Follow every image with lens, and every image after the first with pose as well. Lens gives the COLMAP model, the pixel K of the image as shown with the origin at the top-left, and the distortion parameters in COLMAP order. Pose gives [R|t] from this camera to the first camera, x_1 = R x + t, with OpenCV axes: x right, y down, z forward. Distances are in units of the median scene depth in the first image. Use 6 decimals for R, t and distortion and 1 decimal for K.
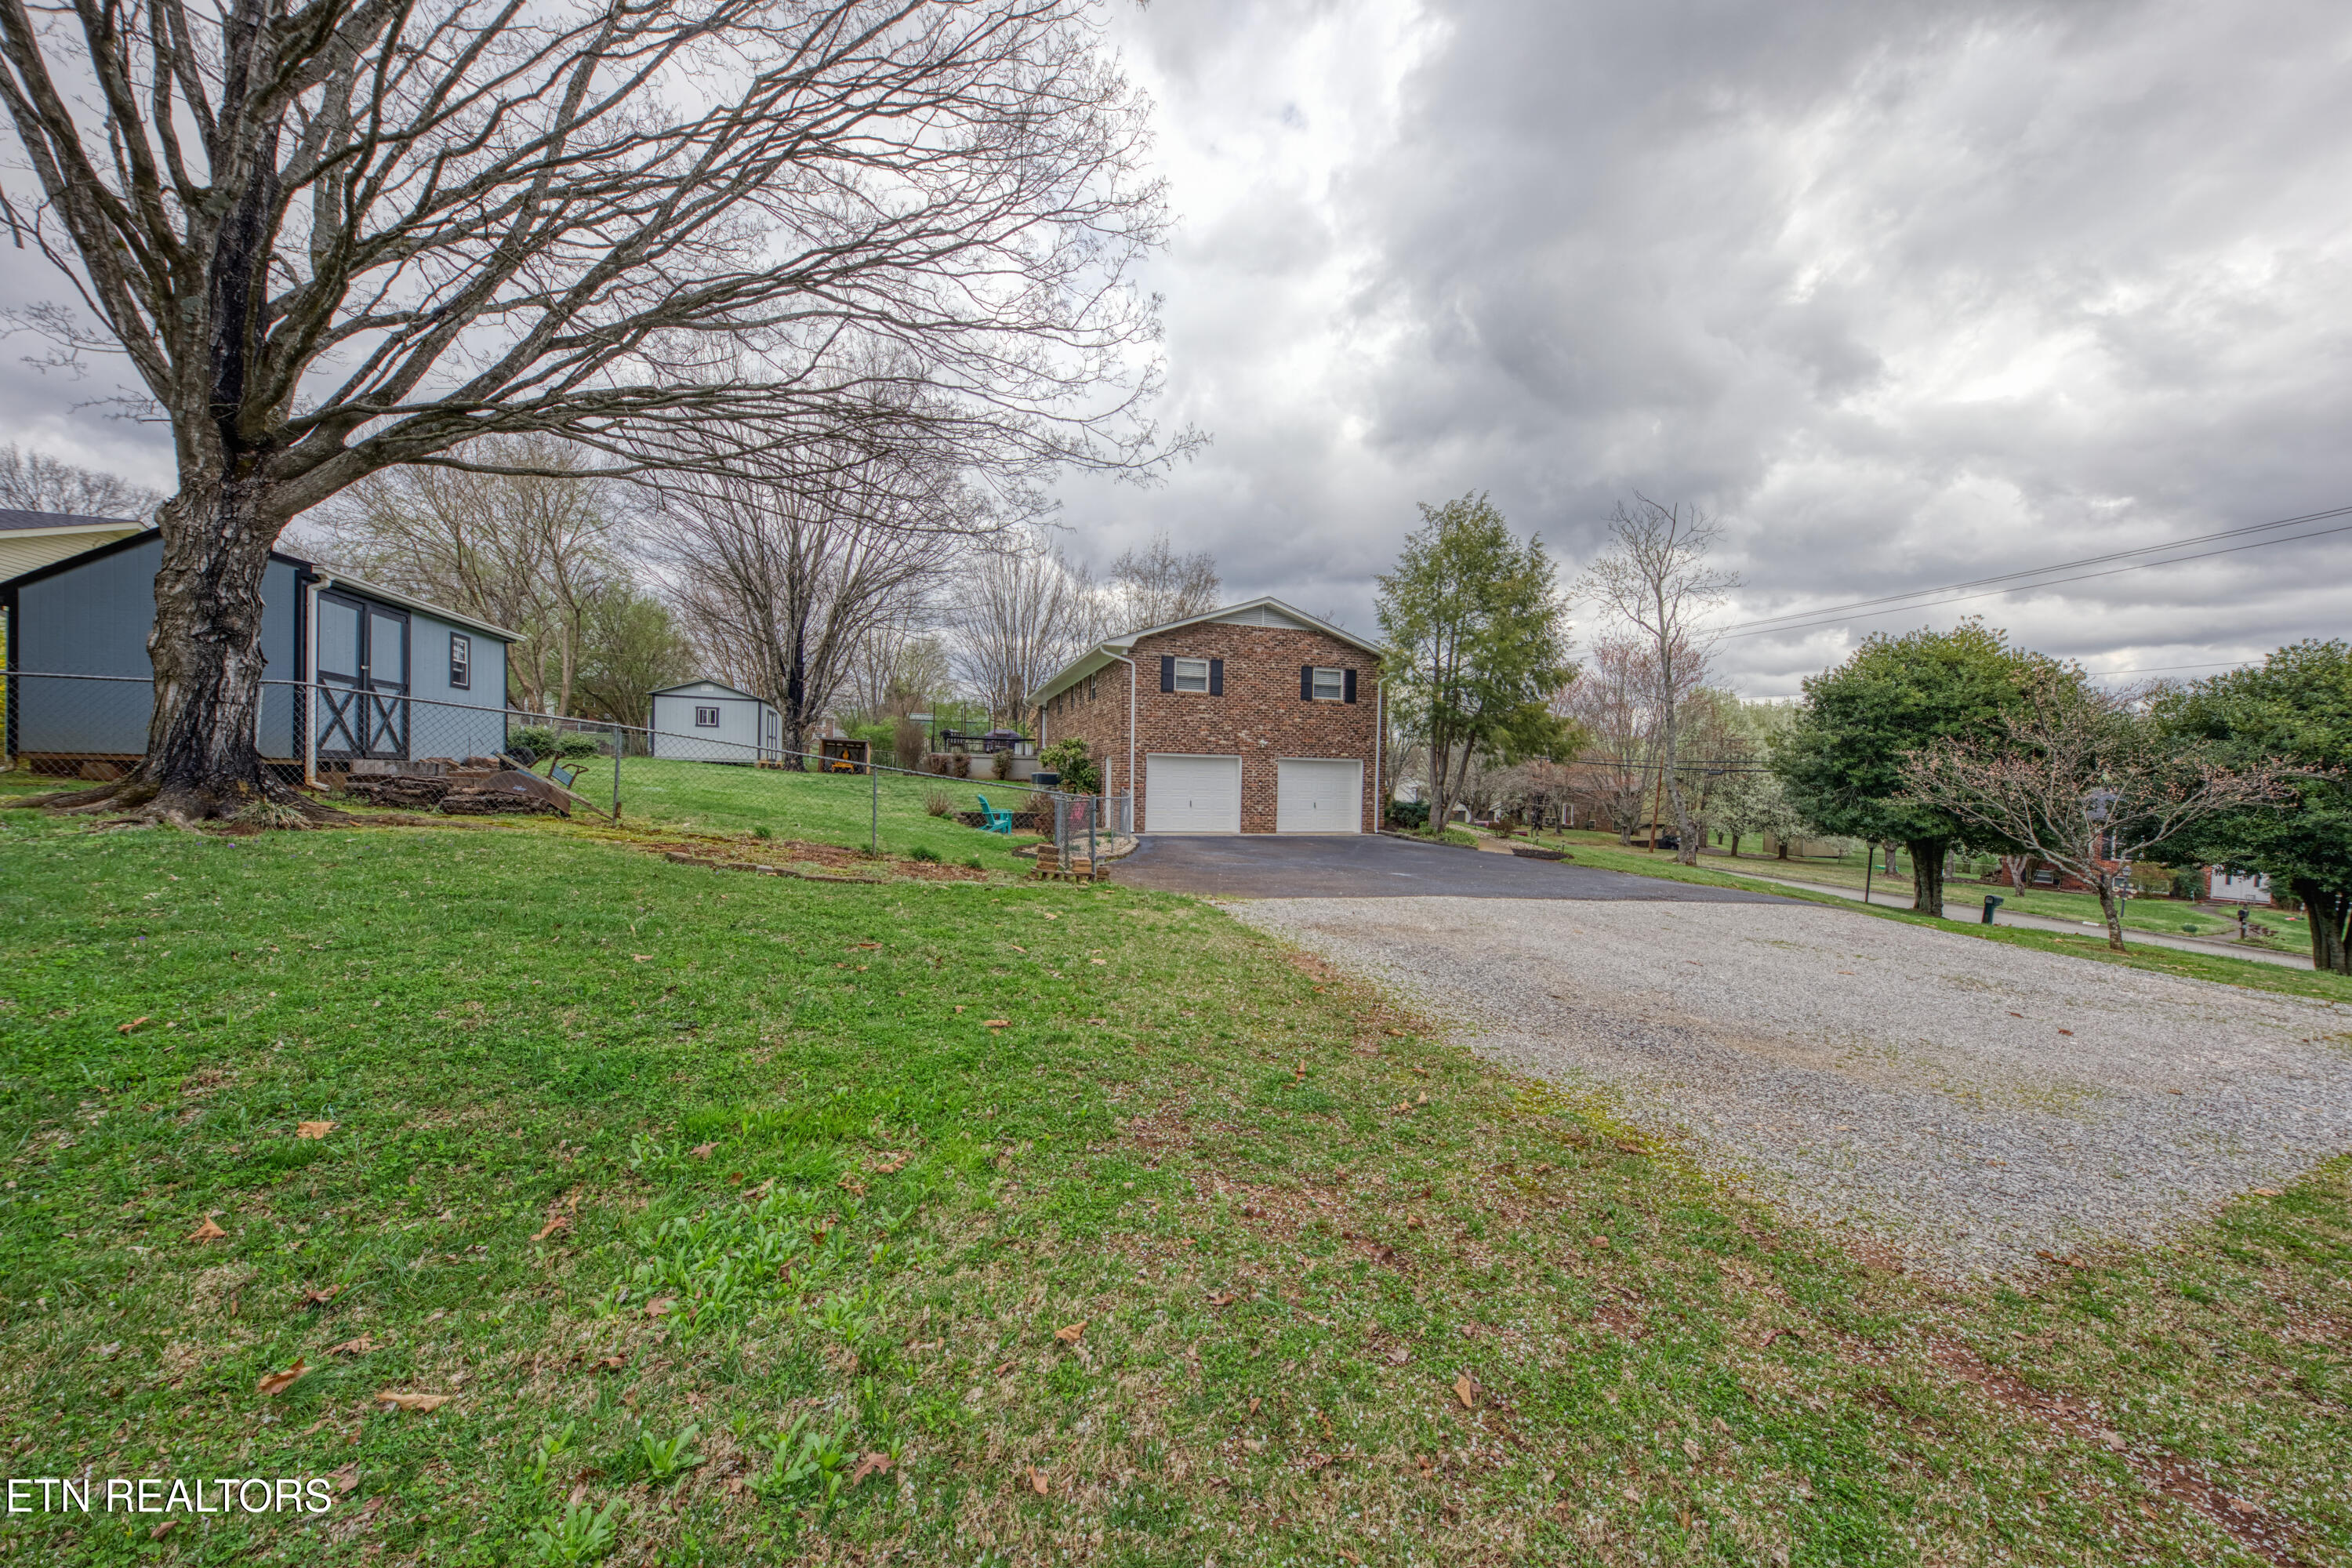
lens RADIAL K [[807.4, 0, 1194.1], [0, 807.4, 813.7], [0, 0, 1]] dist [-0.003598, -0.001065]
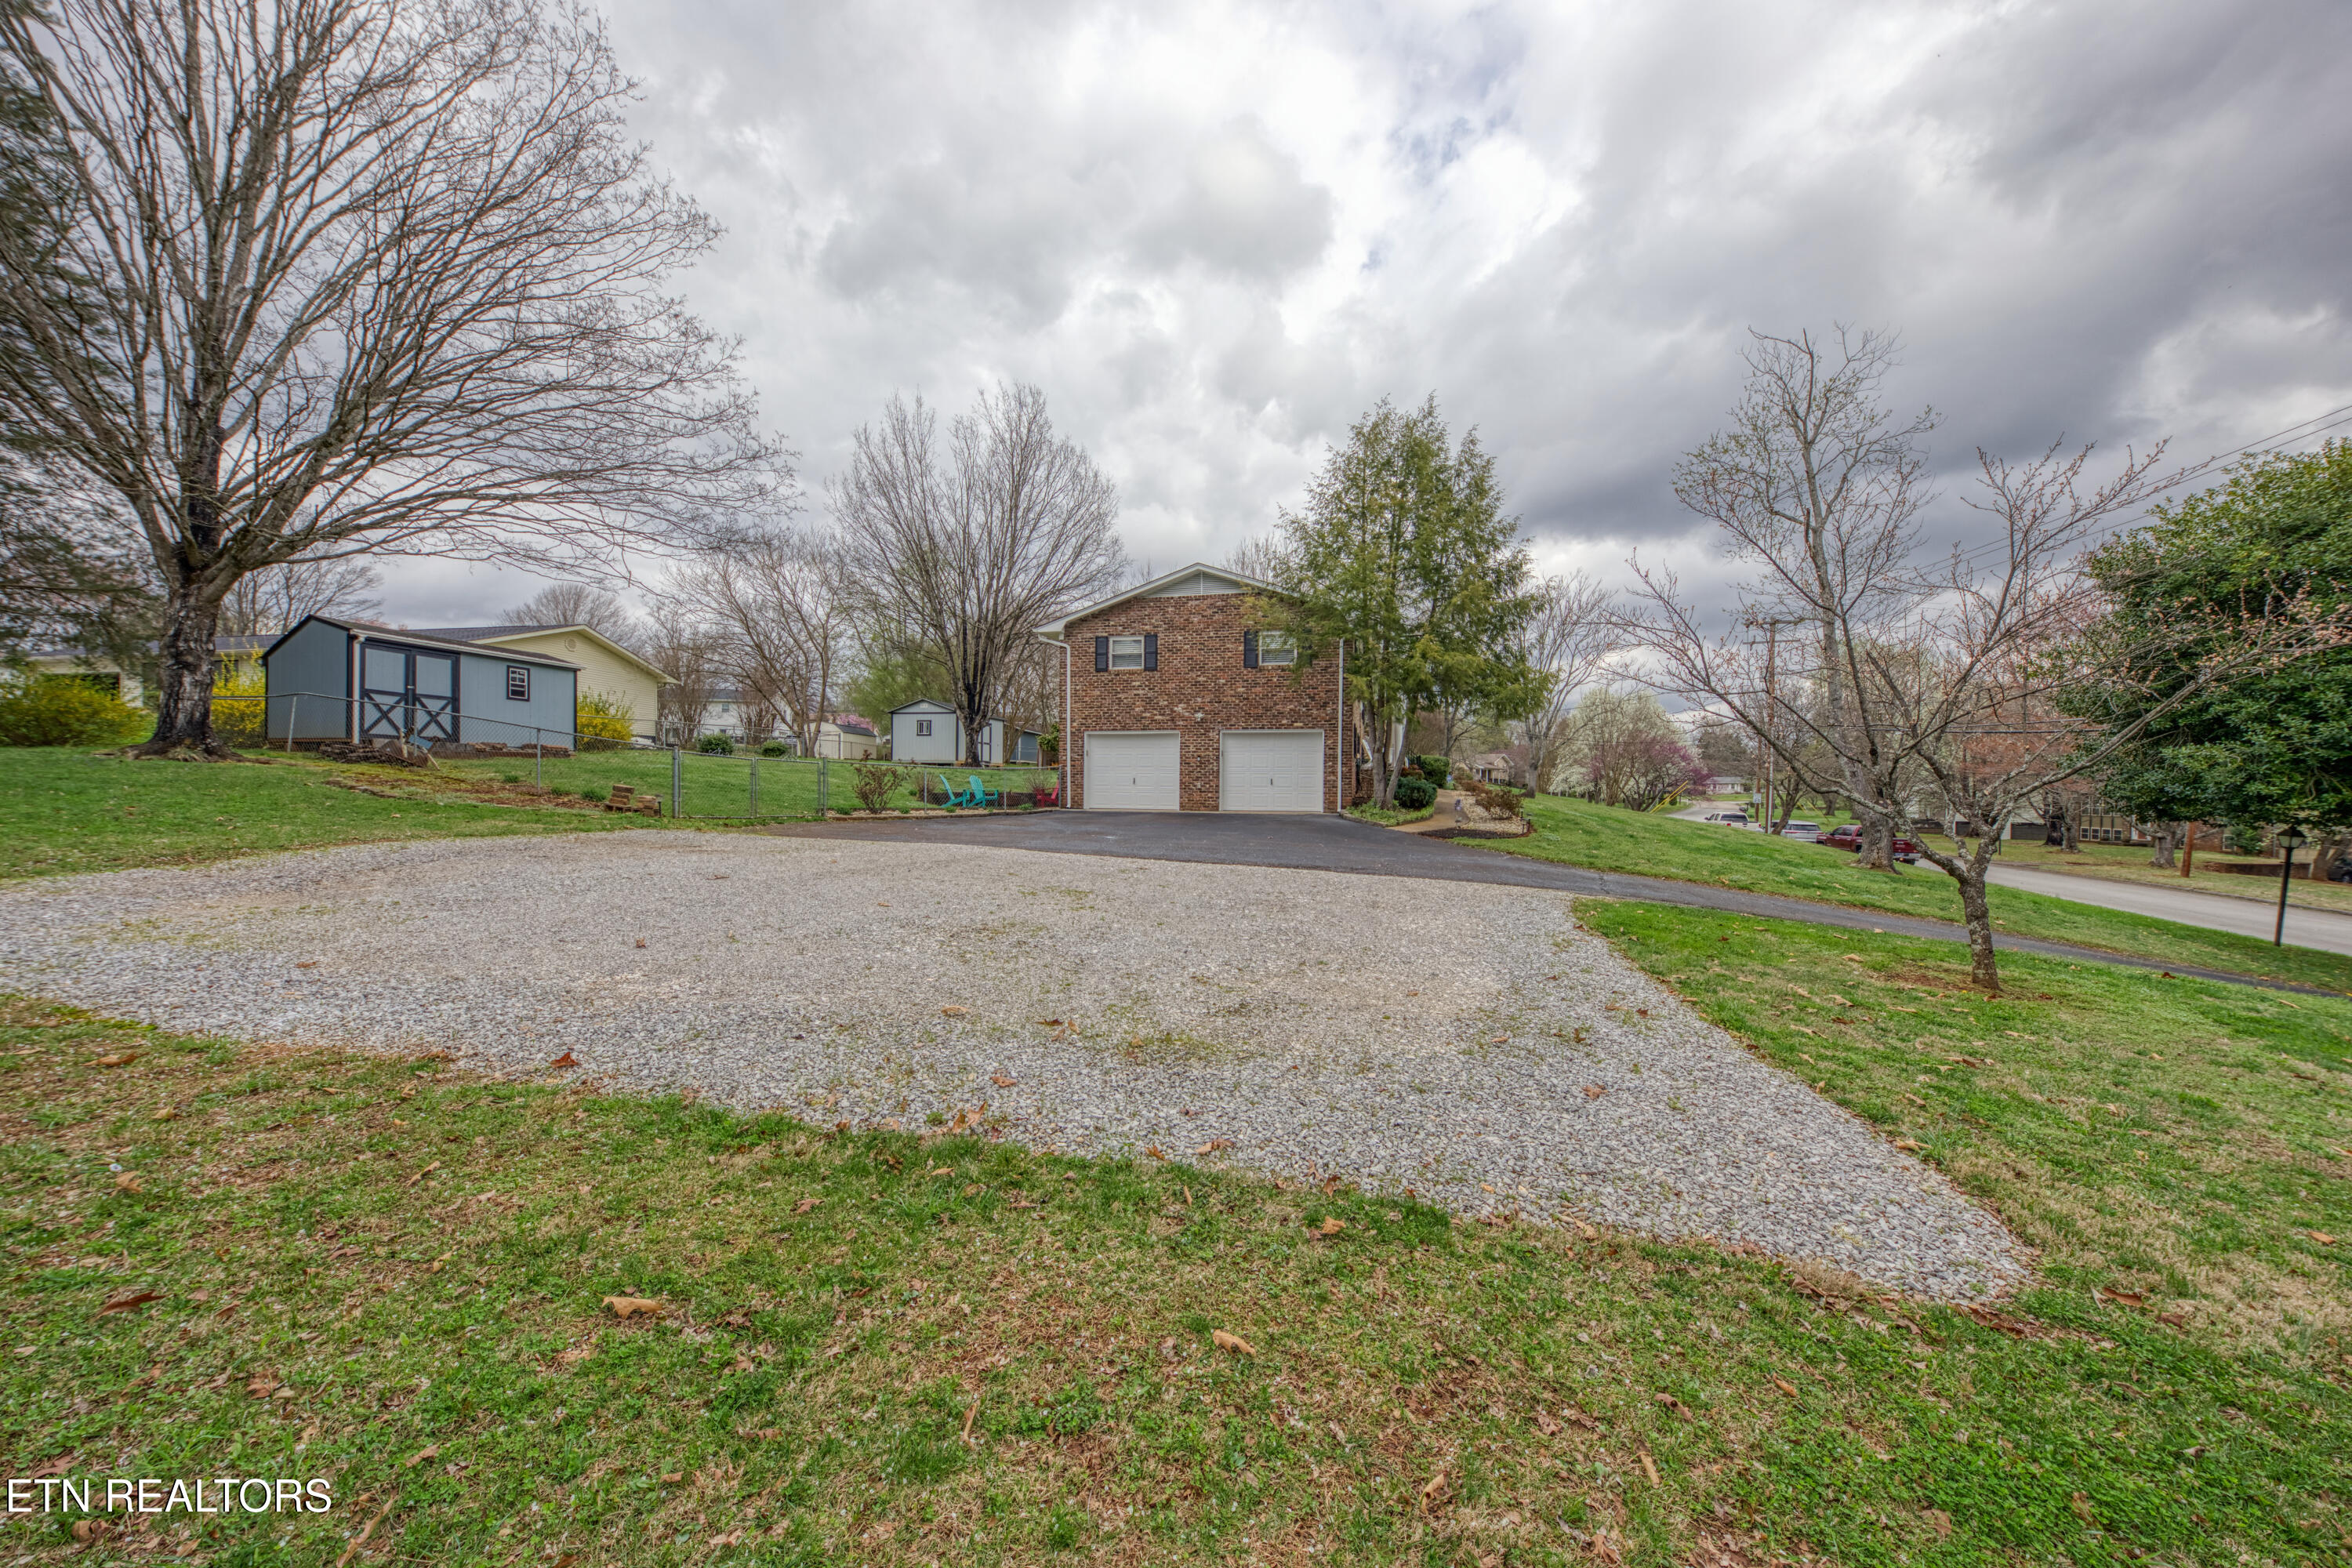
lens RADIAL K [[807.4, 0, 1198.0], [0, 807.4, 809.0], [0, 0, 1]] dist [-0.003598, -0.001065]
pose [[0.851746, -0.002163, -0.523951, 0.572817], [-0.011723, 0.999662, -0.023184, 0.043488], [0.523824, 0.025889, 0.851433, 0.185872]]
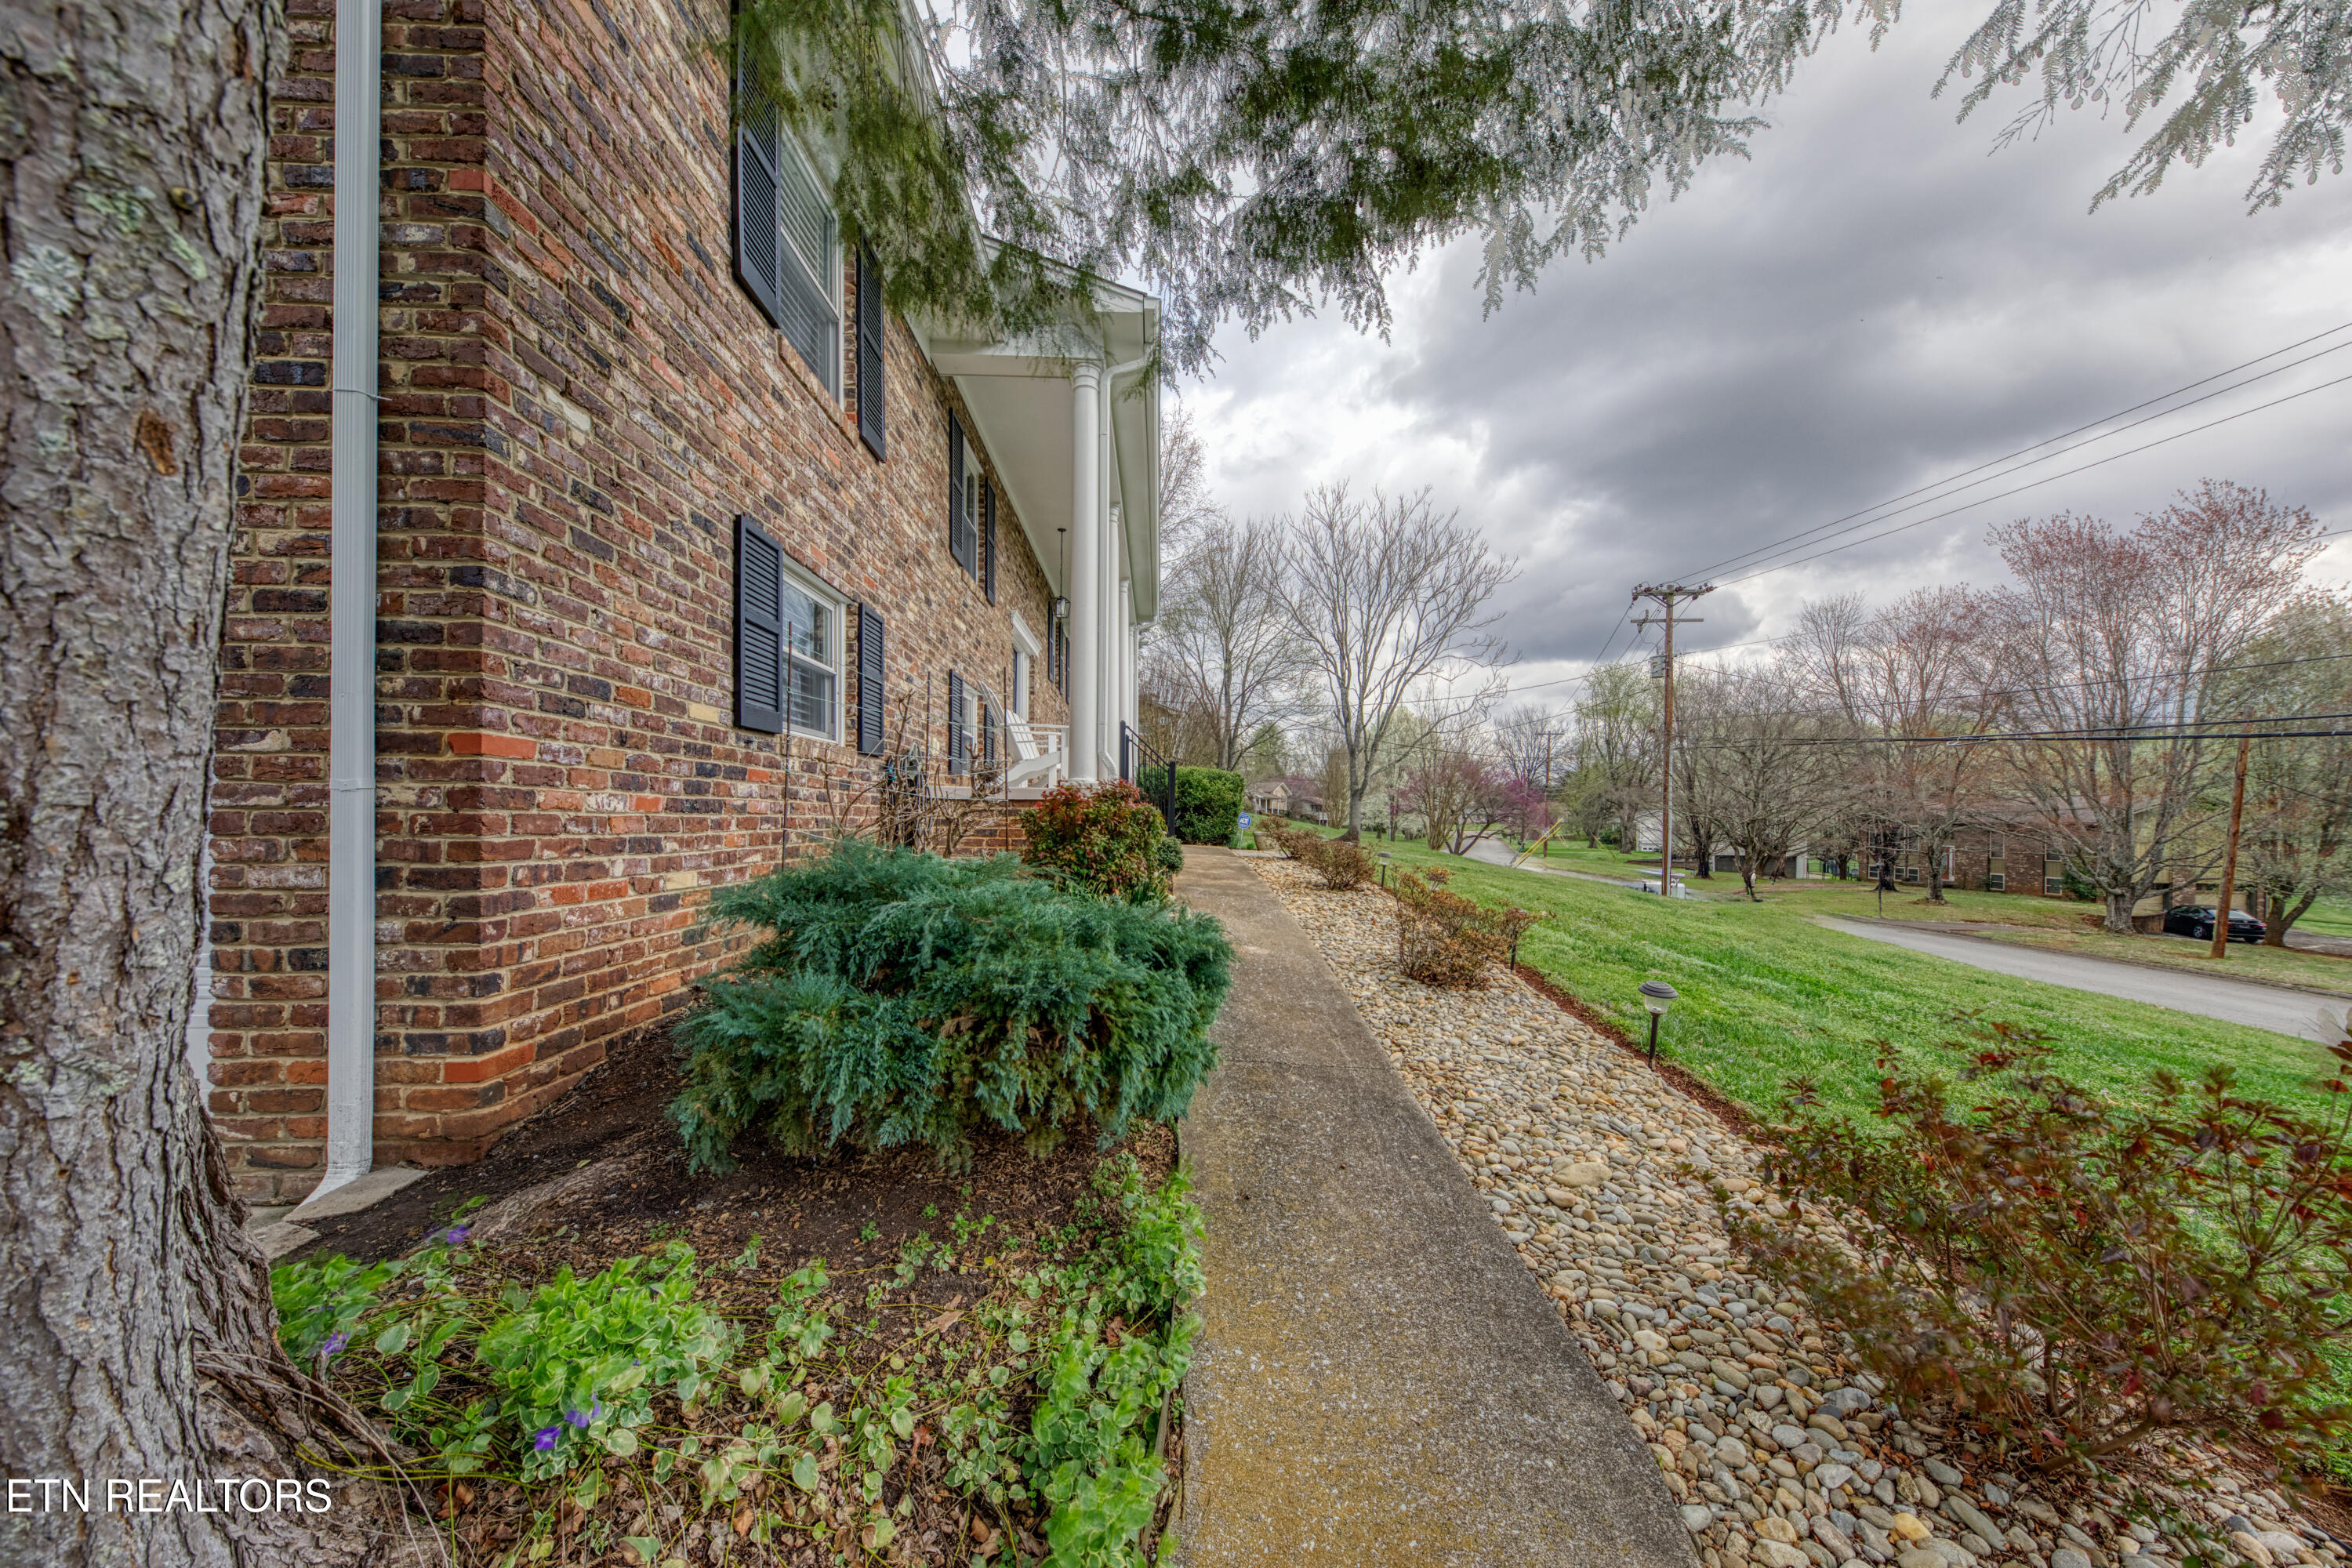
lens RADIAL K [[807.4, 0, 1181.8], [0, 807.4, 817.7], [0, 0, 1]] dist [-0.003598, -0.001065]
pose [[0.961972, -0.015040, -0.272733, 0.356216], [0.002625, 0.998946, -0.045827, -0.016407], [0.273135, 0.043369, 0.960998, 0.973107]]
